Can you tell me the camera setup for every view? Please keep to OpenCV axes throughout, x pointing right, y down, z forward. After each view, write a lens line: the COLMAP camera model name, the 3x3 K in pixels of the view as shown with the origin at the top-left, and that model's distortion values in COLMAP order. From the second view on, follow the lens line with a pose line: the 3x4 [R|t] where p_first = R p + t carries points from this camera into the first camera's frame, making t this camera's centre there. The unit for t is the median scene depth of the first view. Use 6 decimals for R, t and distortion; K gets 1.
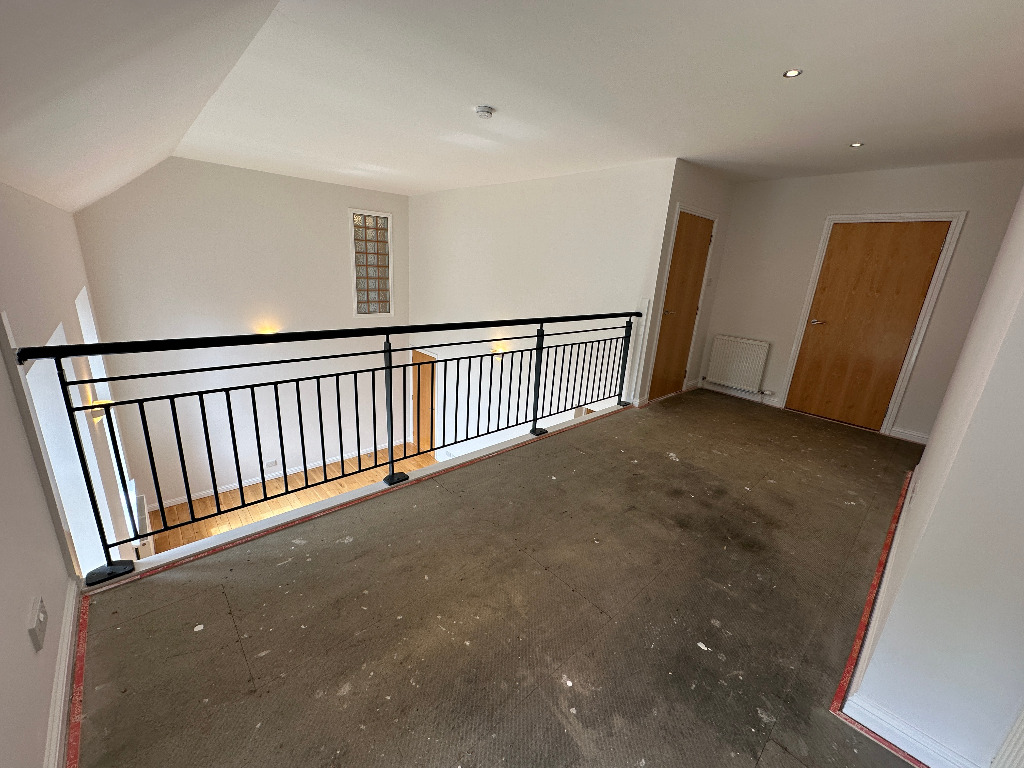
lens RADIAL K [[409.7, 0, 510.0], [0, 409.7, 383.8], [0, 0, 1]] dist [-0.001572, 0.000488]
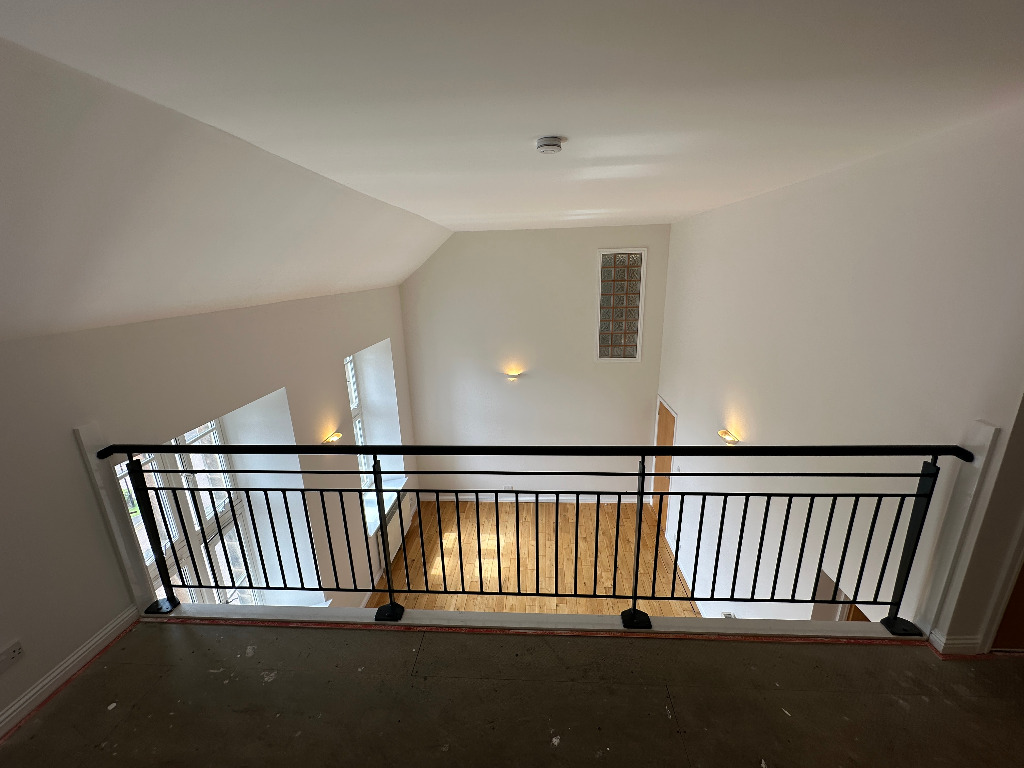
lens RADIAL K [[409.7, 0, 510.4], [0, 409.7, 385.6], [0, 0, 1]] dist [-0.001572, 0.000488]
pose [[0.691582, 0.119017, -0.712425, 0.427021], [-0.139427, 0.989778, 0.030004, -0.285430], [0.708713, 0.078581, 0.701107, 0.513358]]
